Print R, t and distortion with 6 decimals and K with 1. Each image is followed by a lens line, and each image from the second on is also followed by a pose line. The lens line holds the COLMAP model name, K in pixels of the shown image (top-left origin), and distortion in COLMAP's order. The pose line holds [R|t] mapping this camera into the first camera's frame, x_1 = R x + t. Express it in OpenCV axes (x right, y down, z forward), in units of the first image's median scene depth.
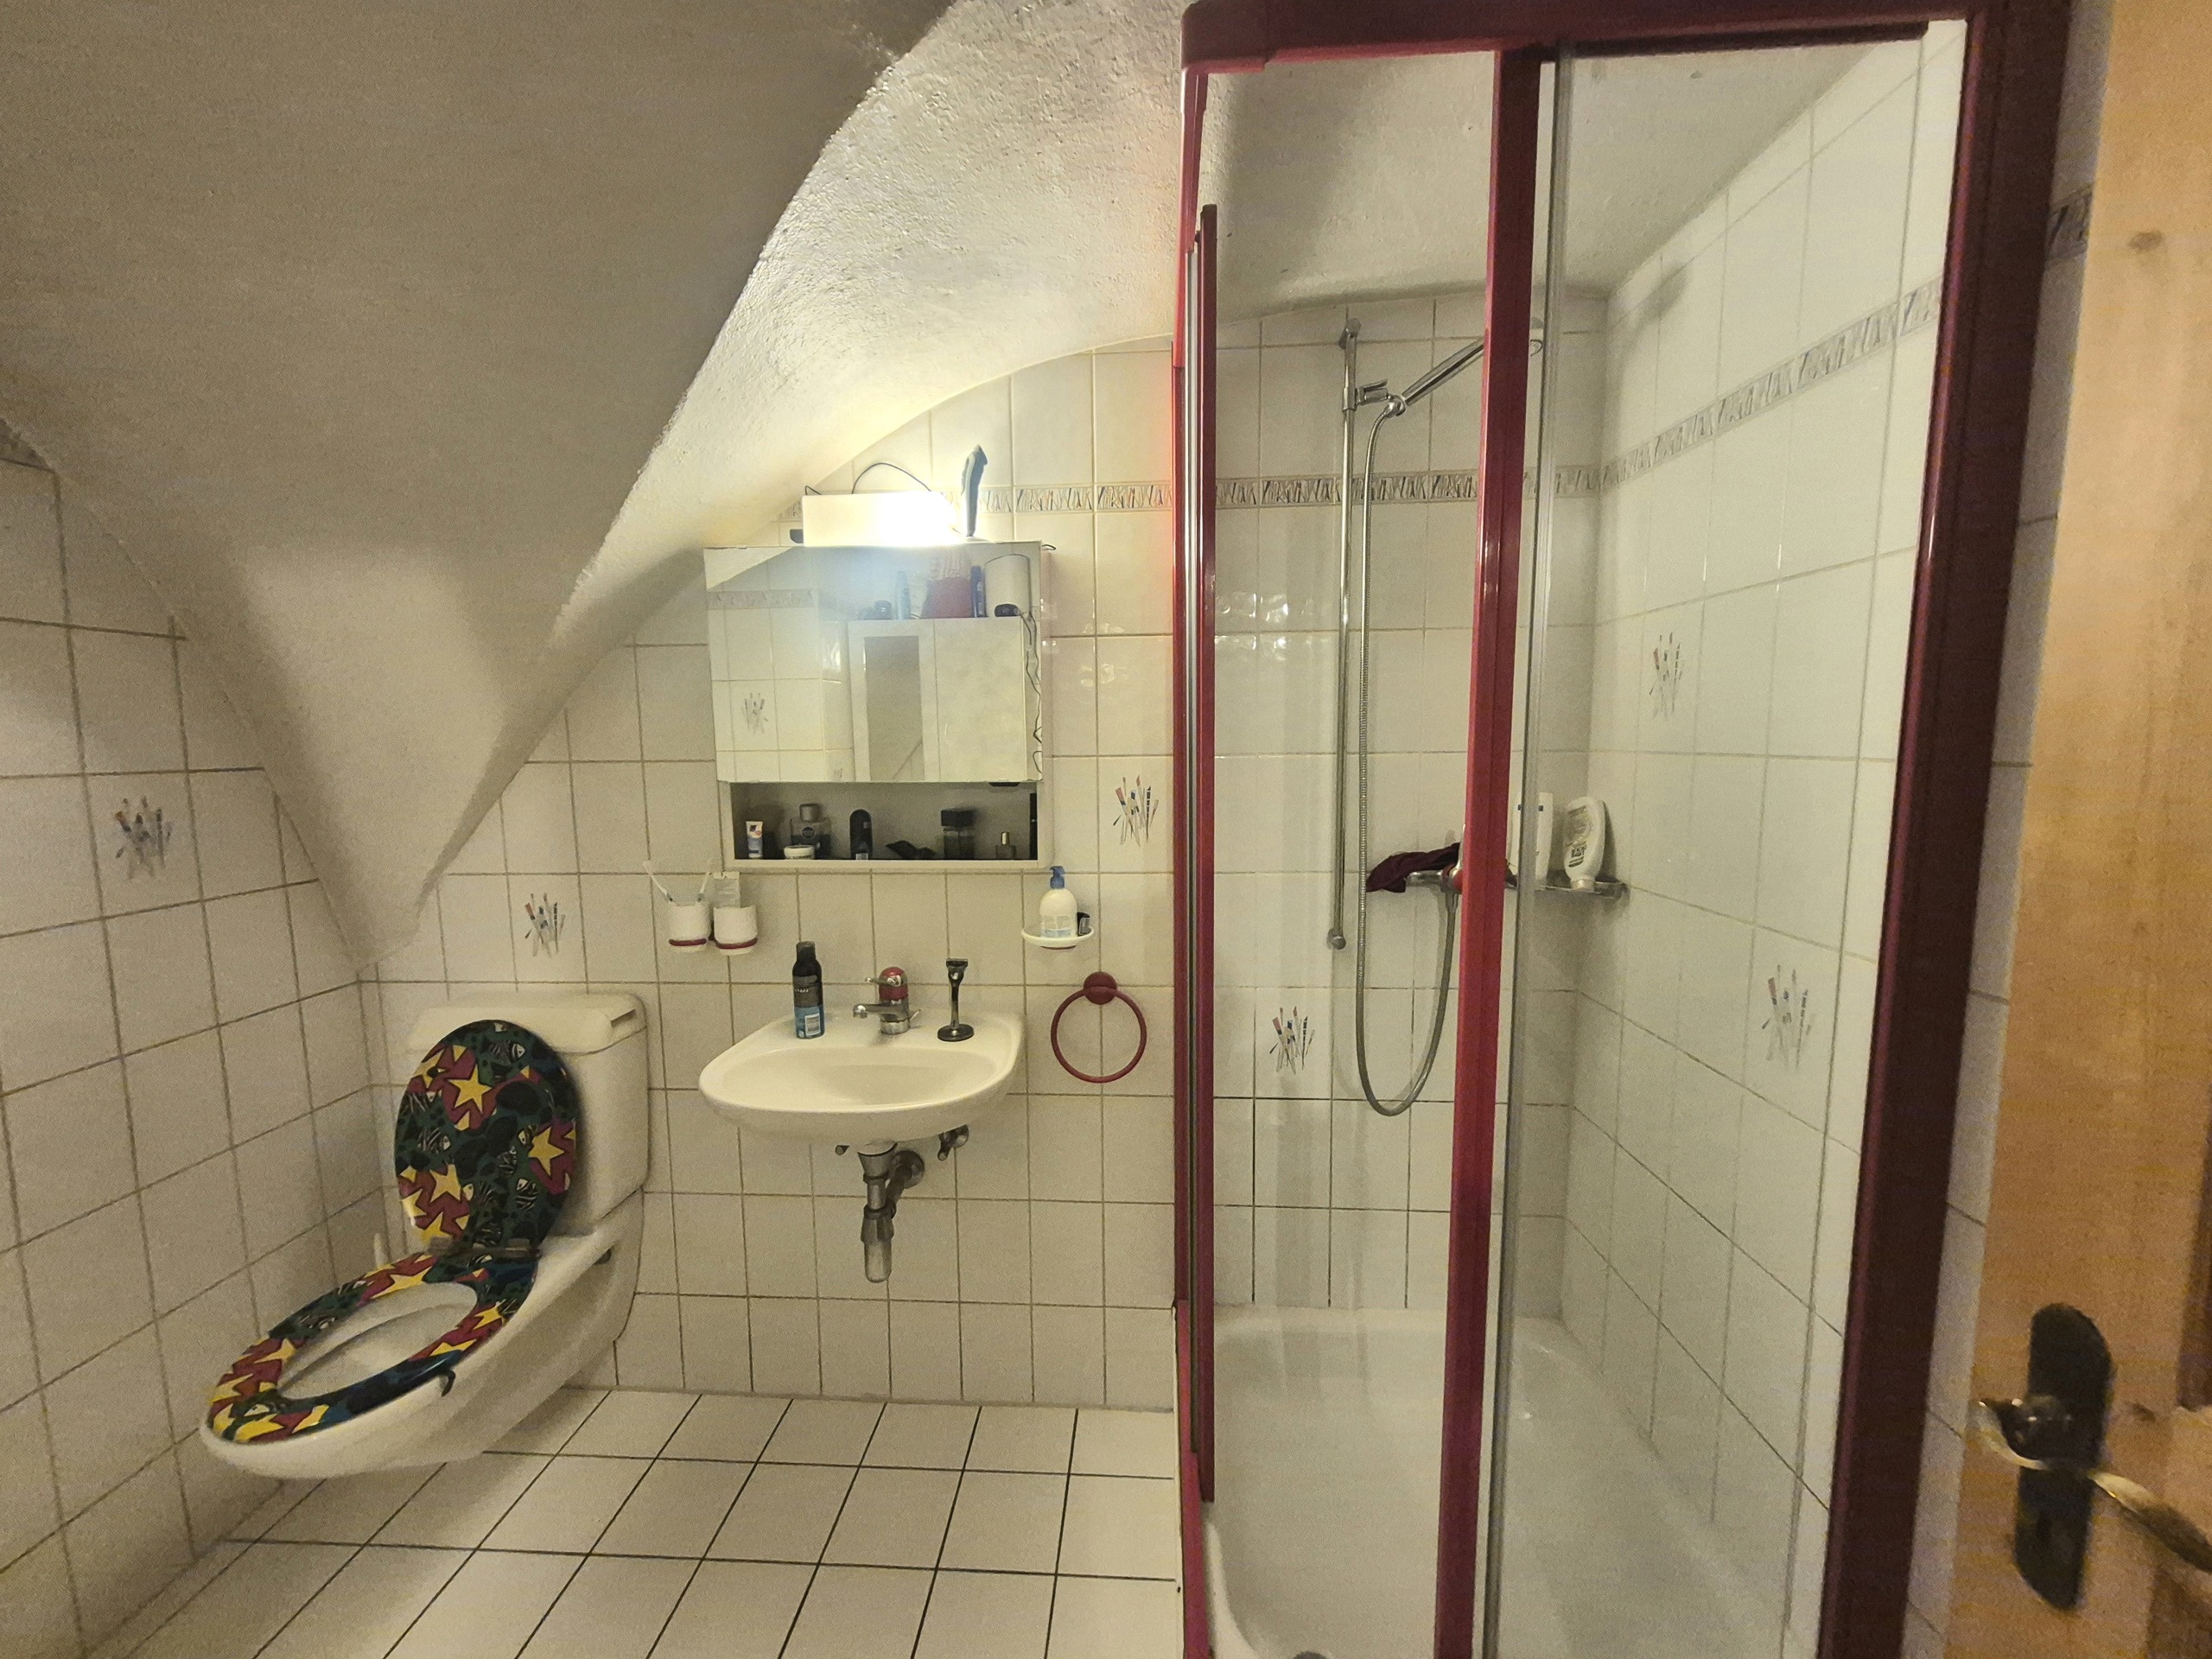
lens RADIAL K [[876.9, 0, 1105.1], [0, 876.9, 835.1], [0, 0, 1]] dist [0.009082, -0.000478]
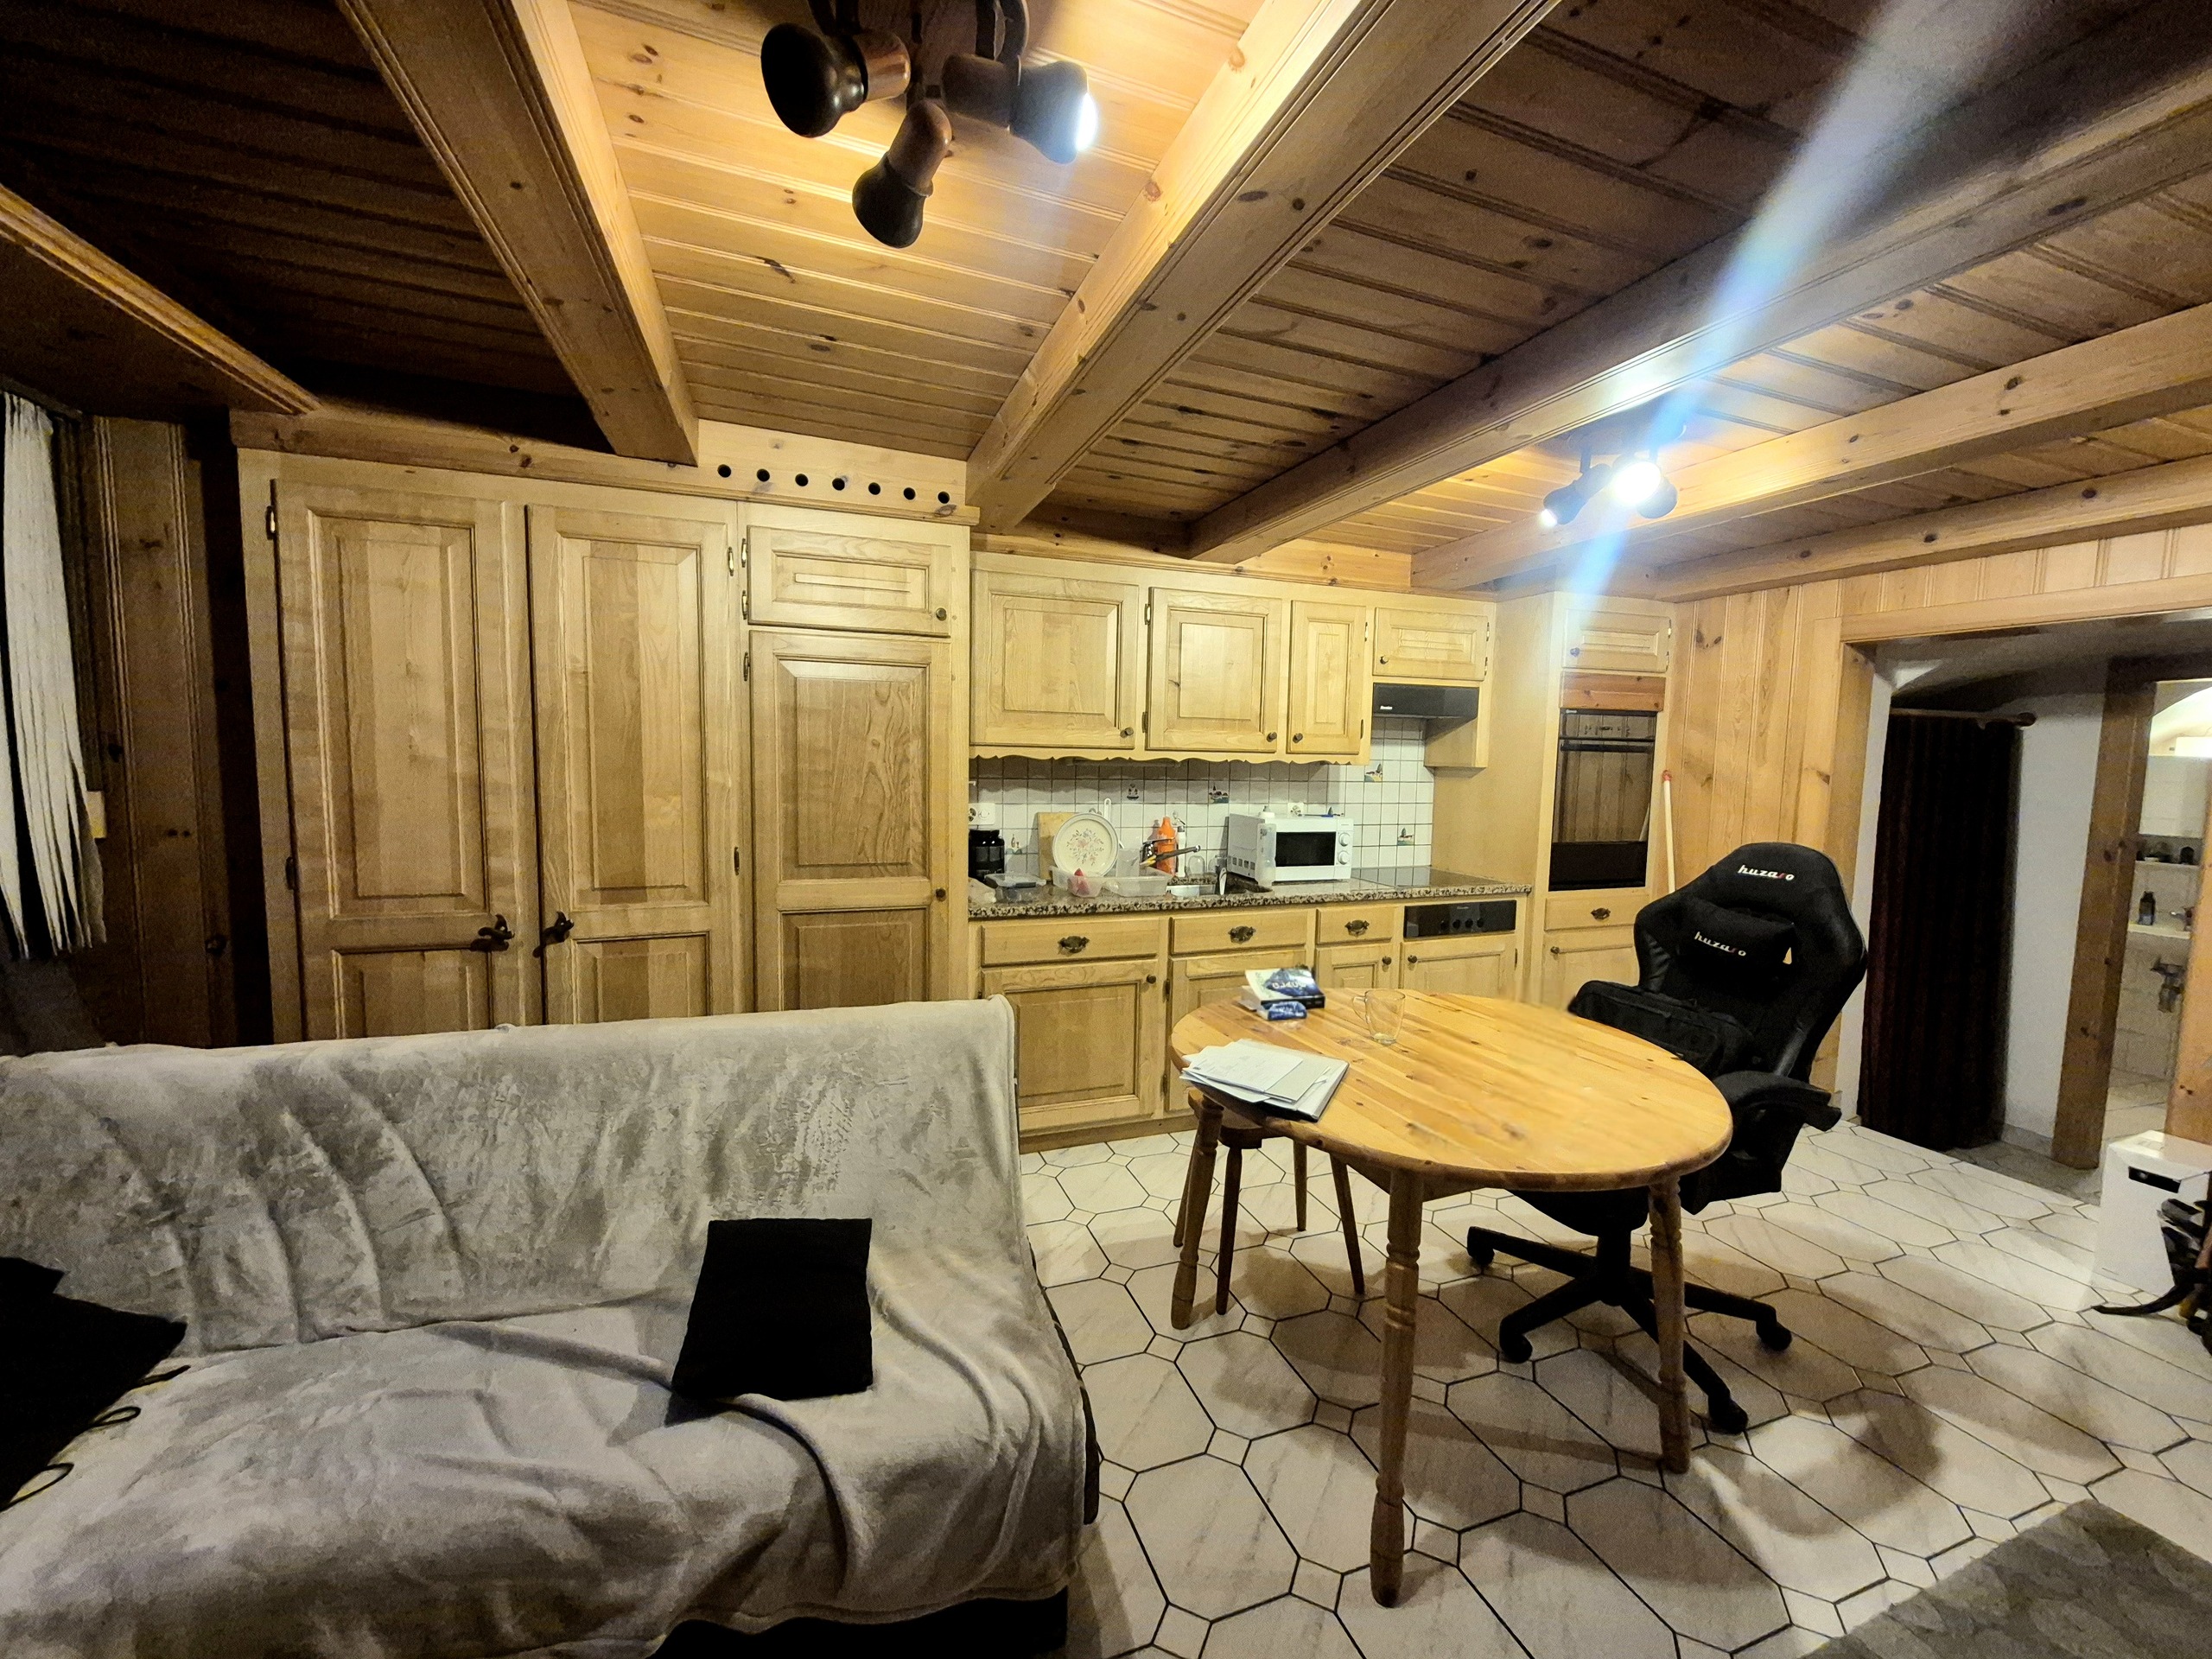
lens RADIAL K [[876.9, 0, 1107.1], [0, 876.9, 826.3], [0, 0, 1]] dist [0.009082, -0.000478]
pose [[0.396119, 0.097409, -0.913018, 0.918512], [-0.119096, 0.991408, 0.054102, 0.157860], [0.910443, 0.087306, 0.404317, -3.230153]]
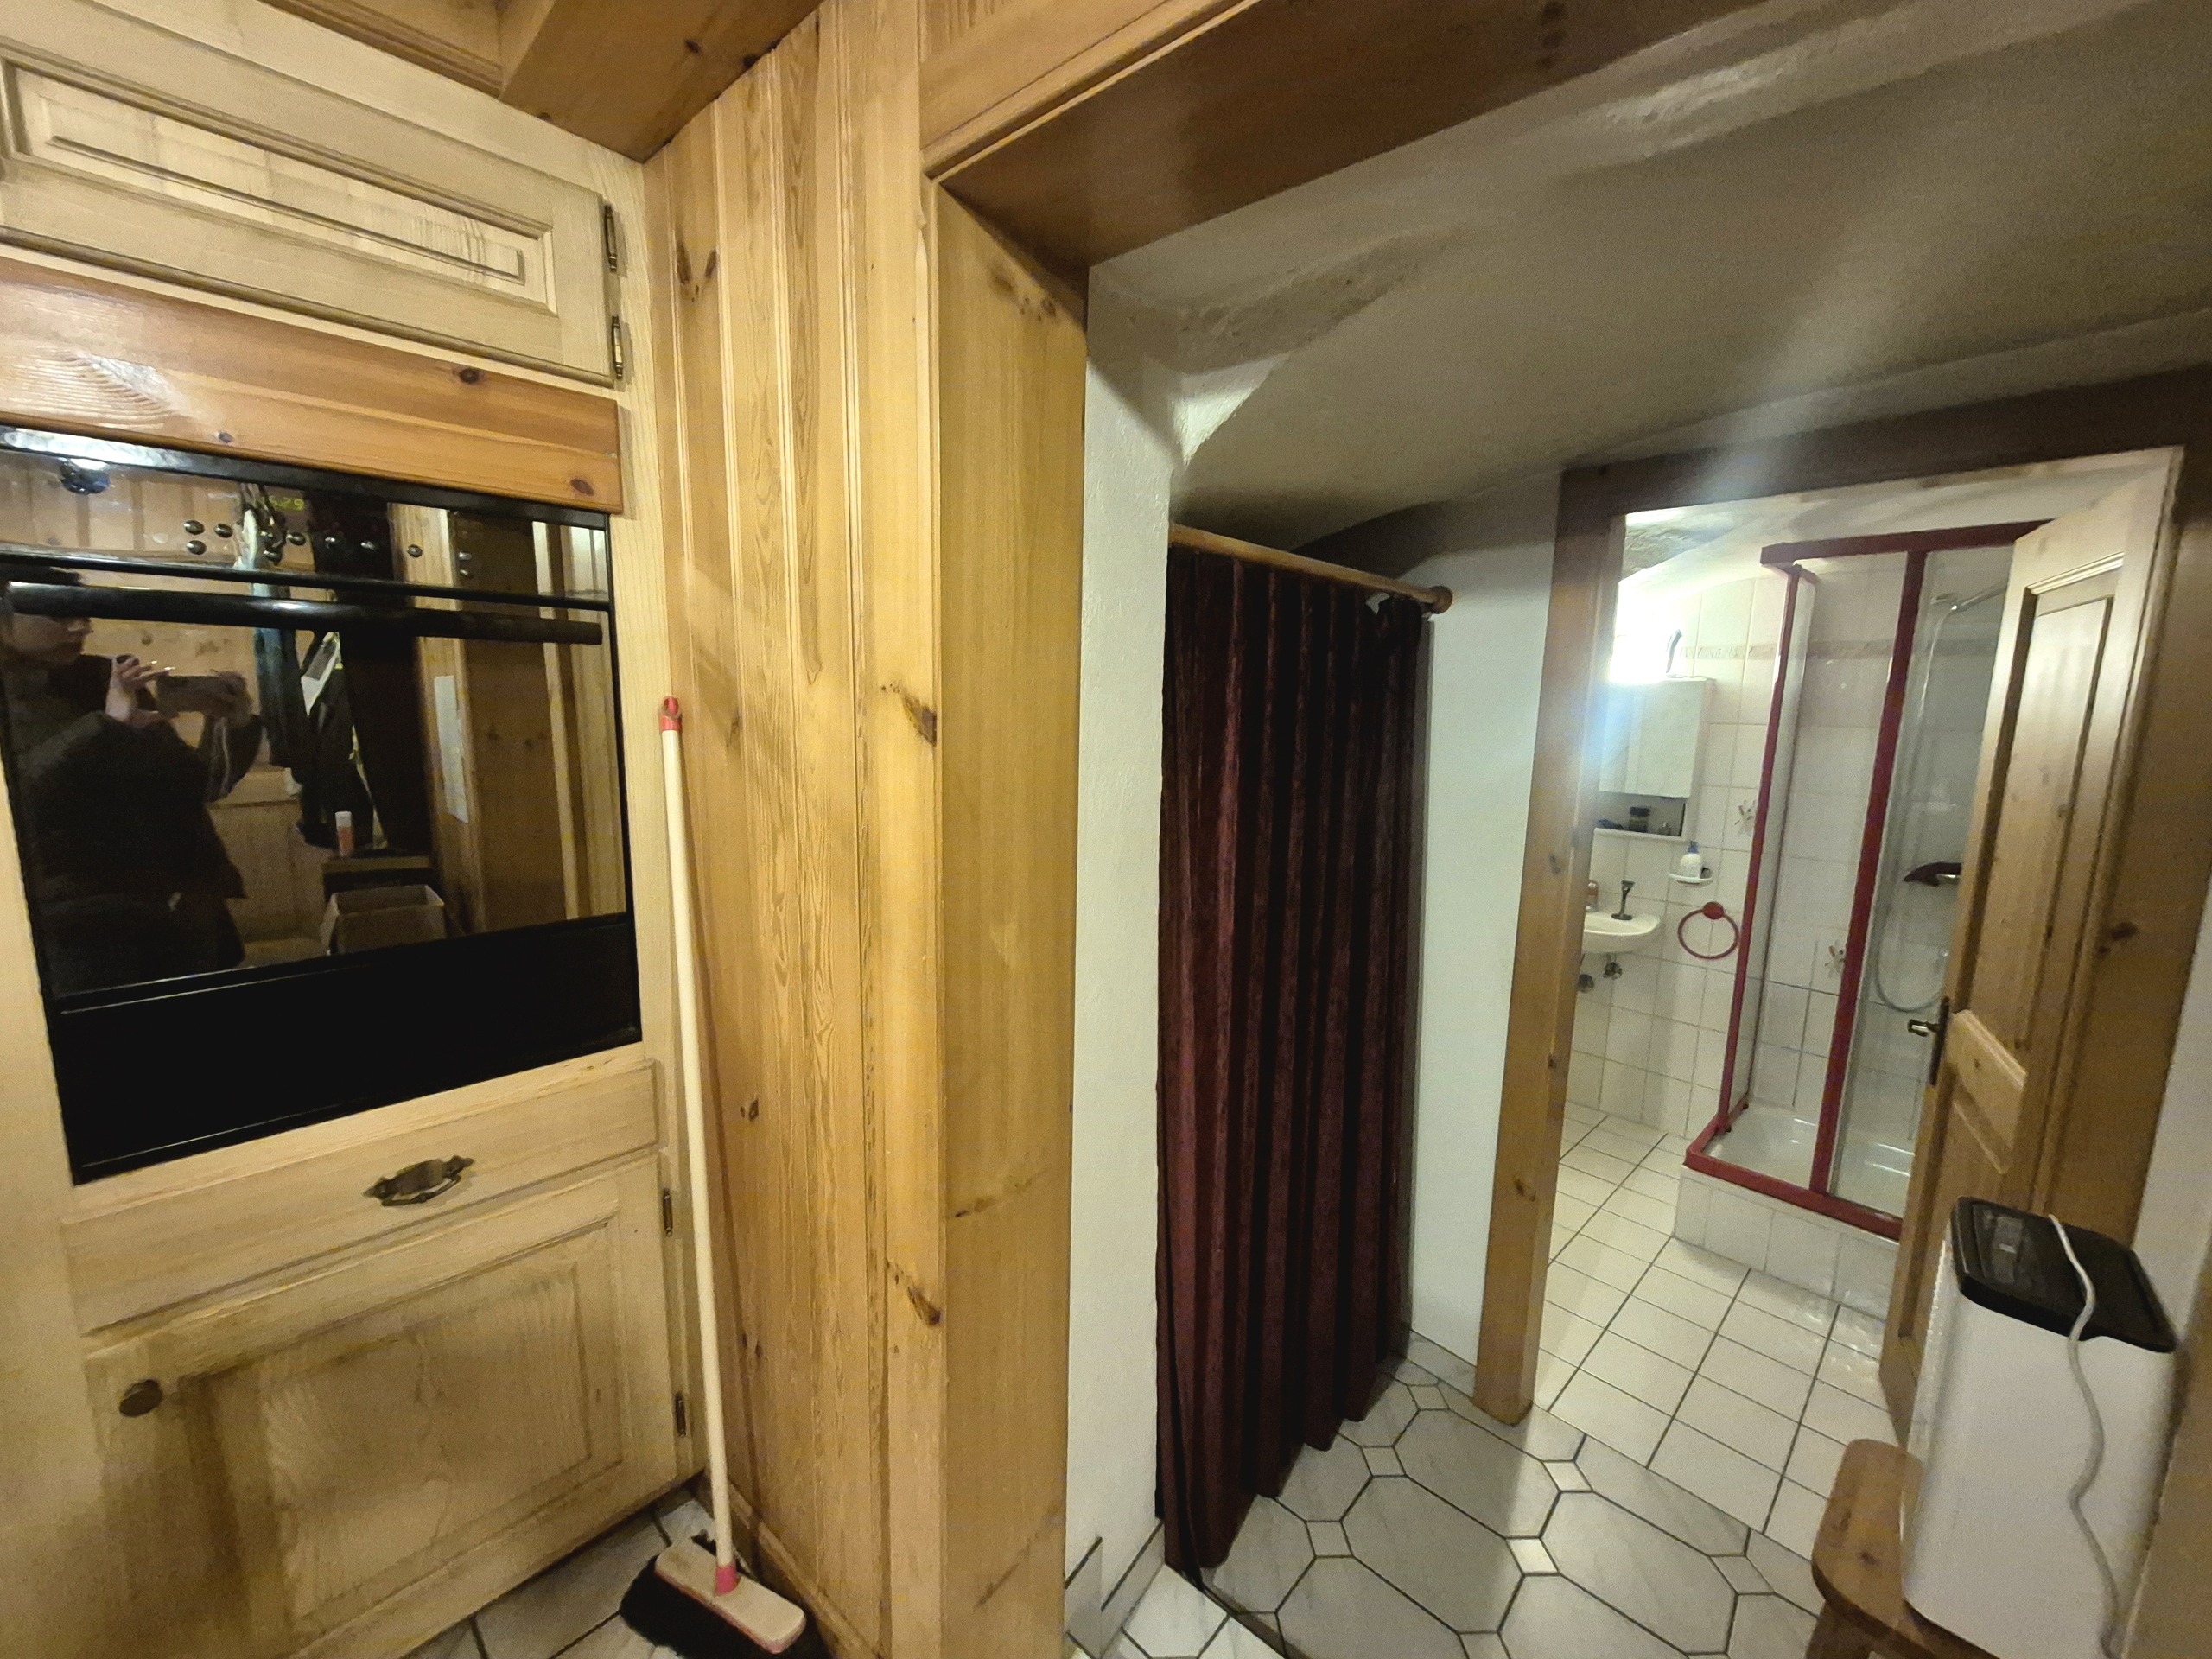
lens RADIAL K [[876.9, 0, 1113.2], [0, 876.9, 827.4], [0, 0, 1]] dist [0.009082, -0.000478]
pose [[0.768441, 0.125735, -0.627447, 0.176035], [-0.098215, 0.992063, 0.078516, -0.023027], [0.632339, 0.001290, 0.774691, -1.326775]]
